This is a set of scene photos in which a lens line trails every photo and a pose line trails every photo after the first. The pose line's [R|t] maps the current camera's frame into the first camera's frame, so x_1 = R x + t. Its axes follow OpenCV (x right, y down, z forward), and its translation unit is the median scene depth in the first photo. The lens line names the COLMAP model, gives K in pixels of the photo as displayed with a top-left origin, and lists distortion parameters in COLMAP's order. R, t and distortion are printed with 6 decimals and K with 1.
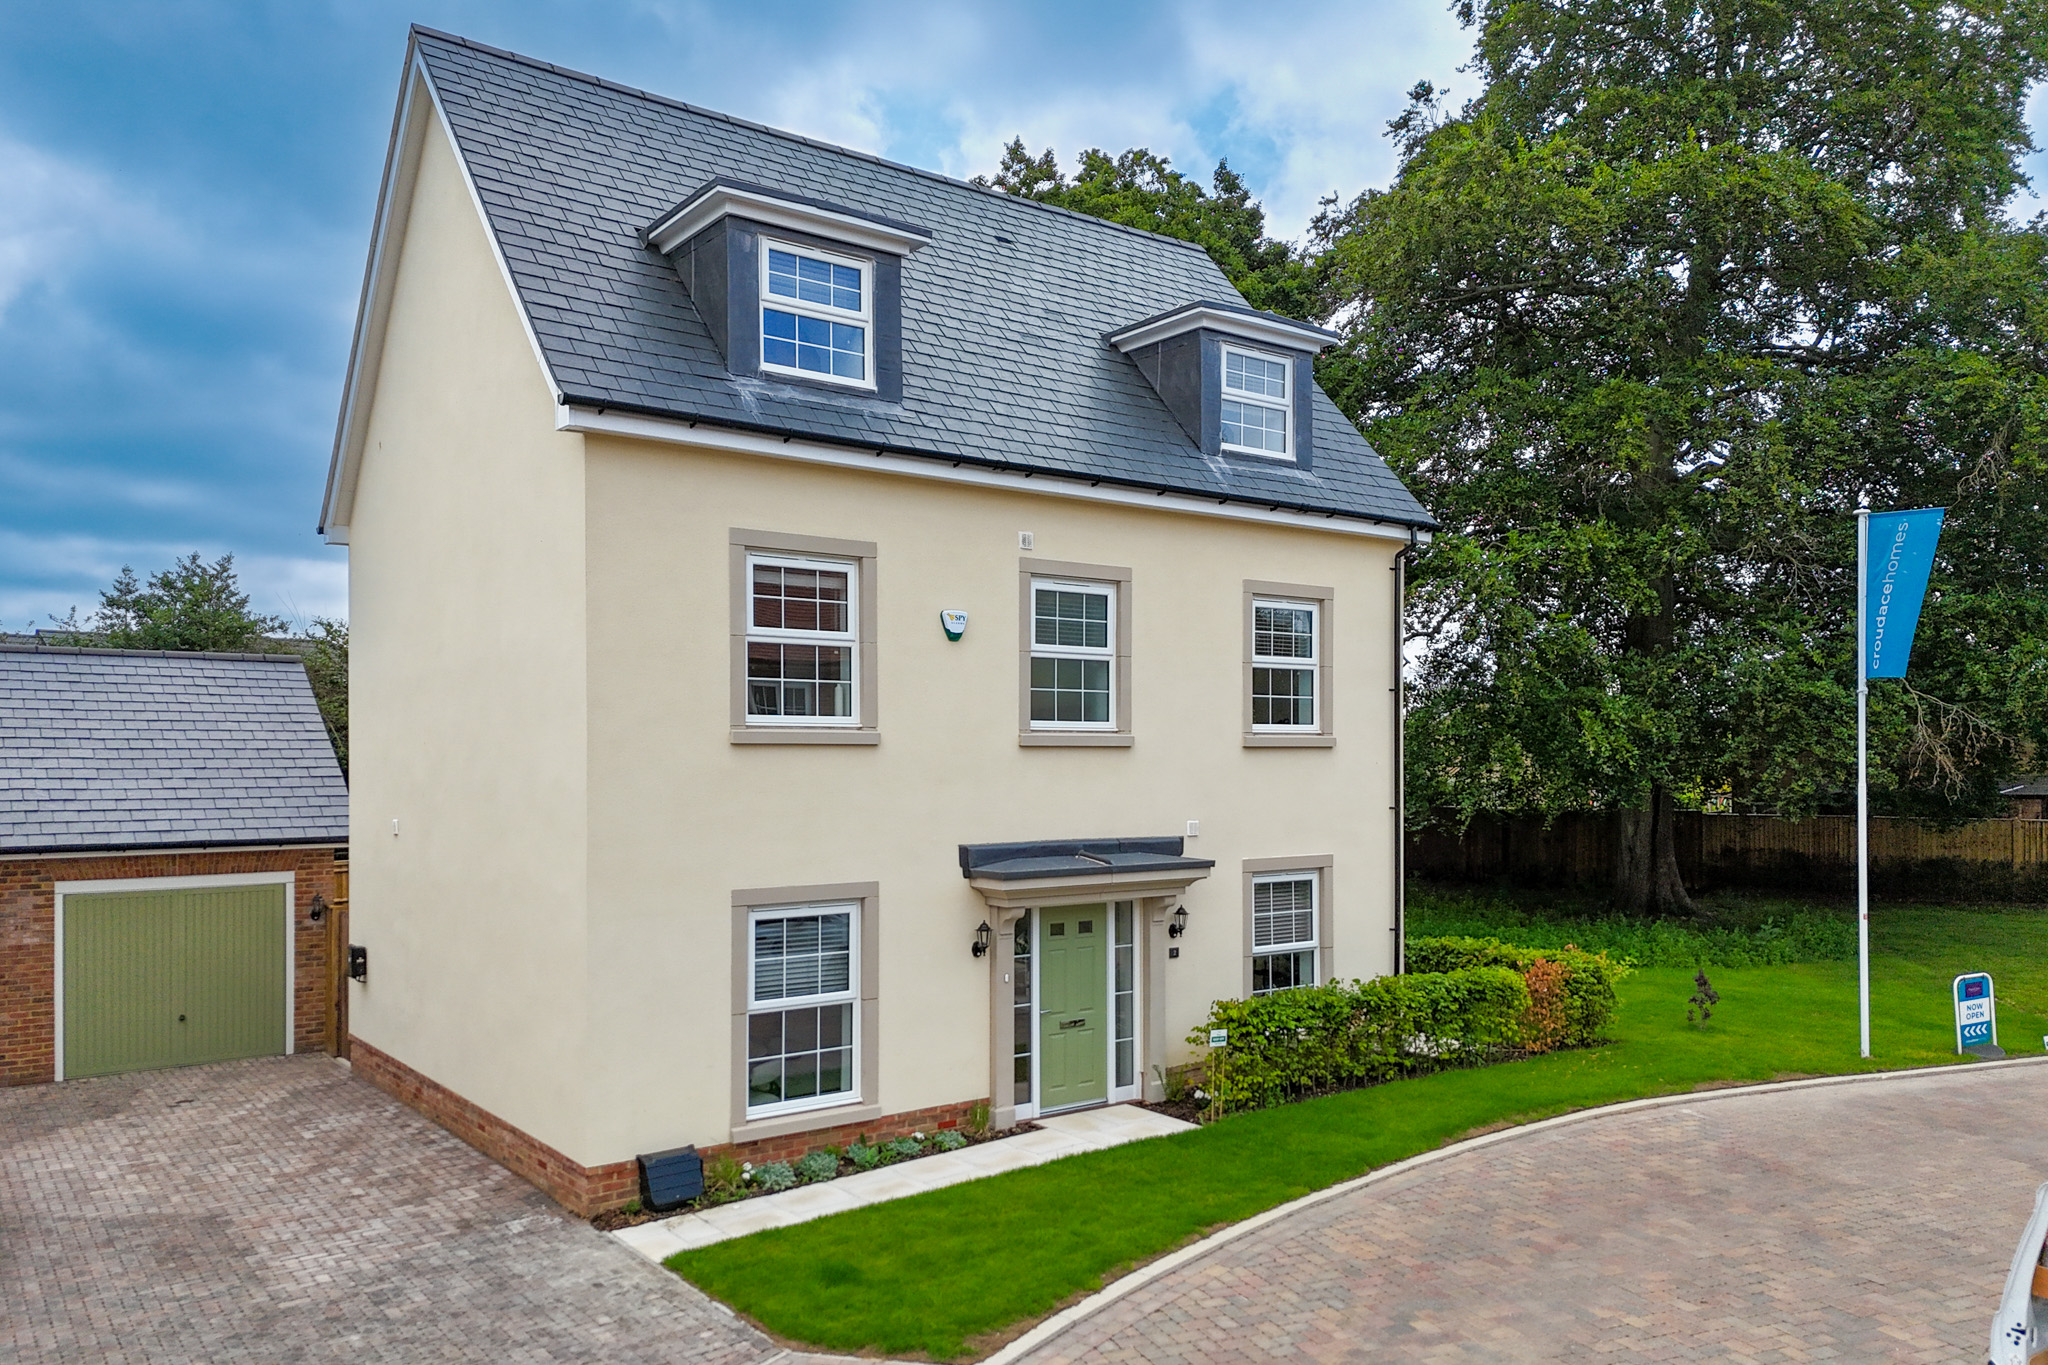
lens RADIAL K [[1475.9, 0, 1024.2], [0, 1475.9, 774.7], [0, 0, 1]] dist [0.074518, -0.002455]
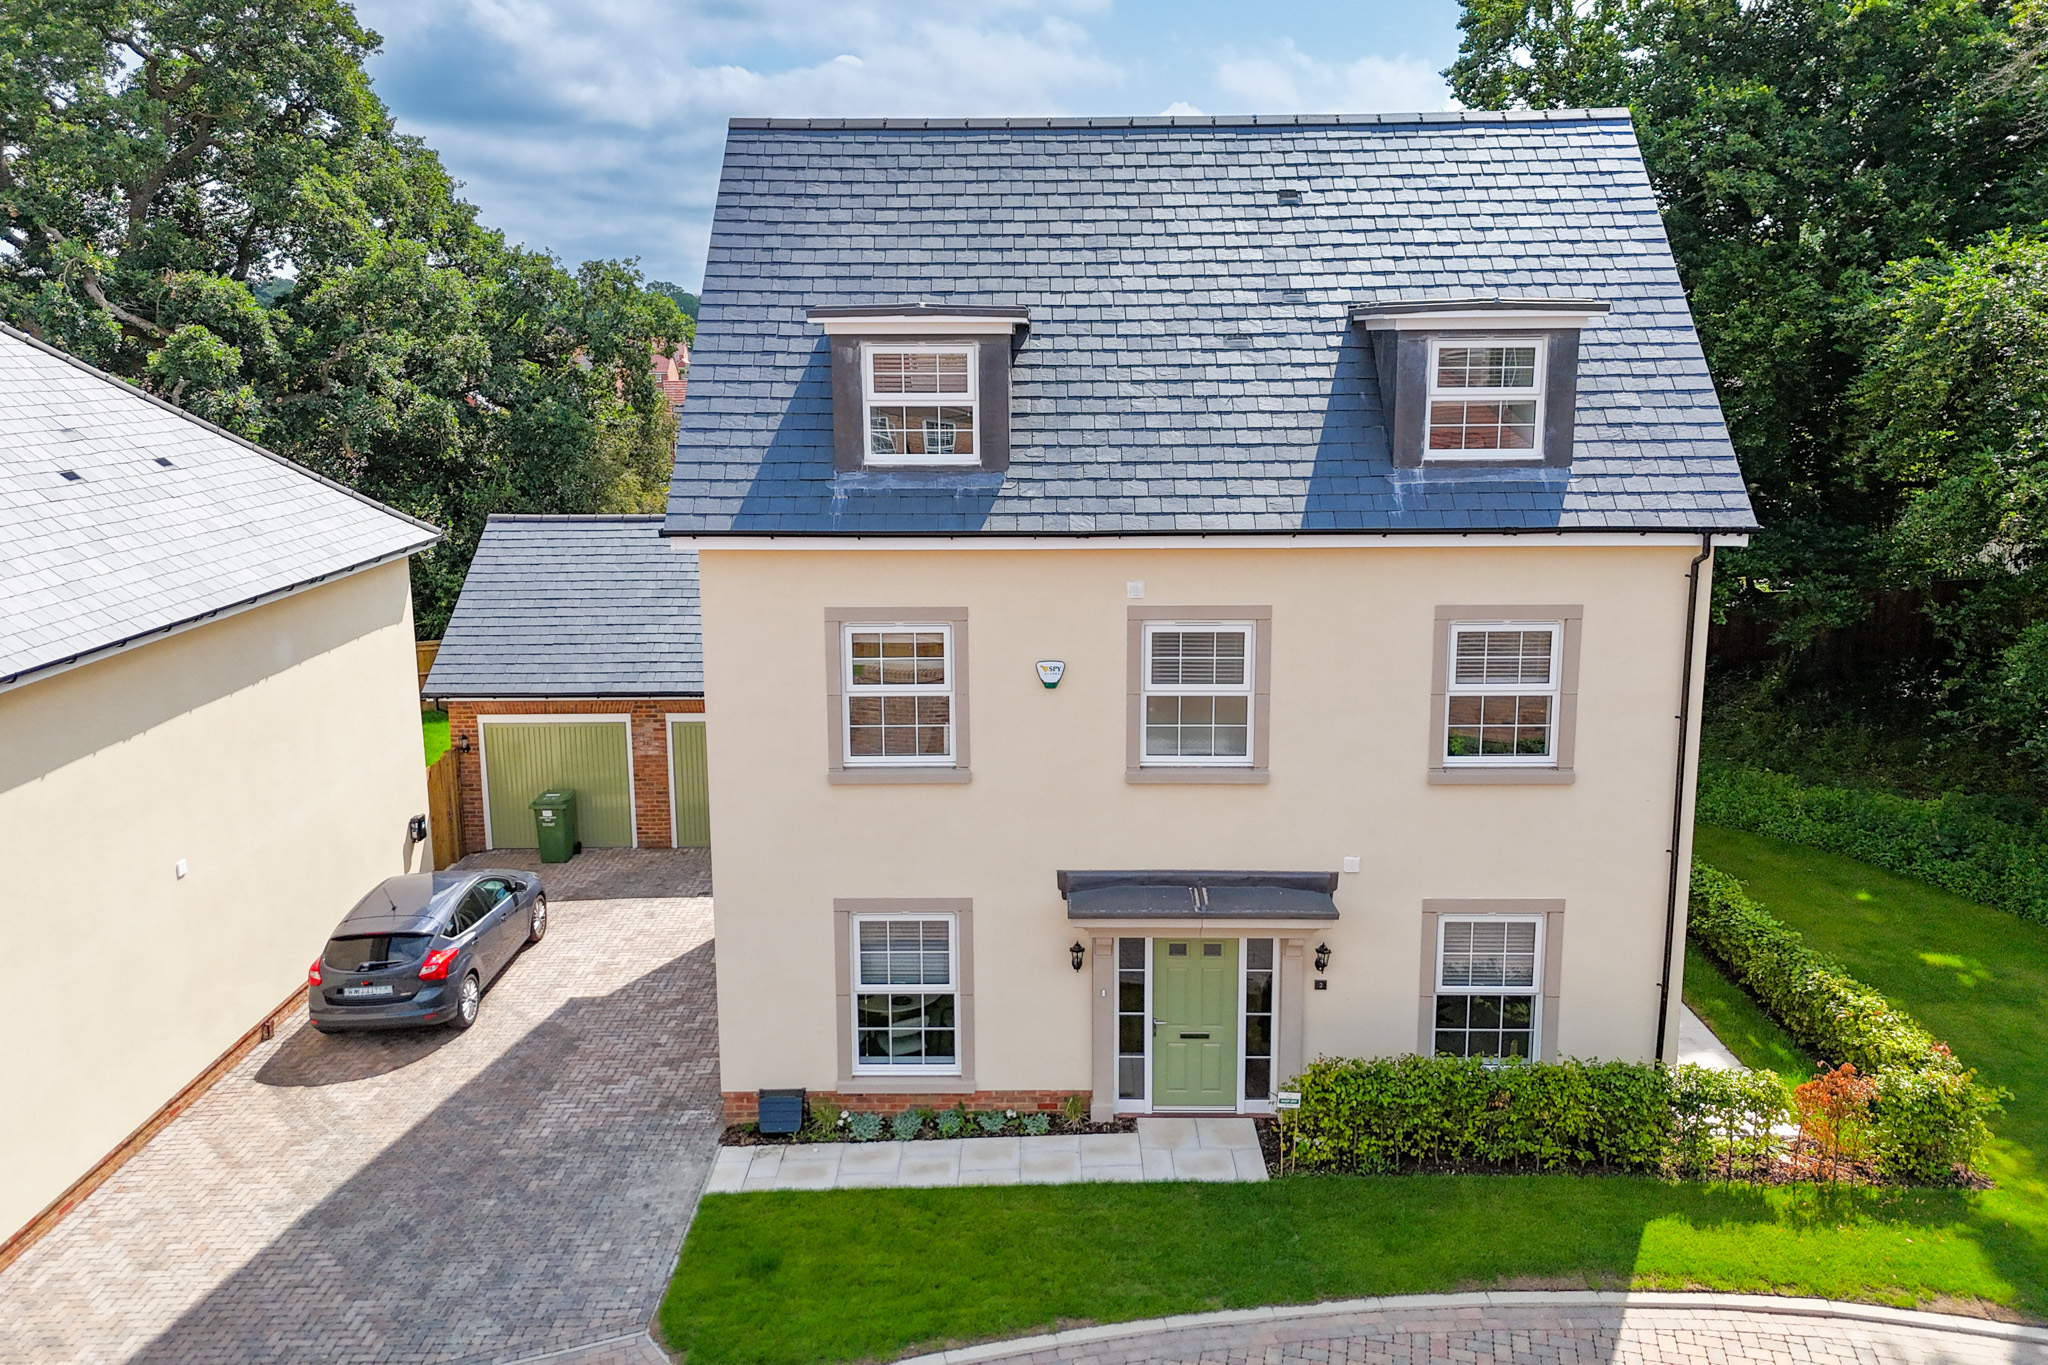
lens RADIAL K [[1514.8, 0, 1026.6], [0, 1514.8, 613.1], [0, 0, 1]] dist [0.039644, 0.002908]
pose [[0.793981, 0.105349, -0.598745, 0.617276], [-0.000327, 0.984945, 0.172867, -0.350329], [0.607942, -0.137057, 0.782063, 0.141528]]
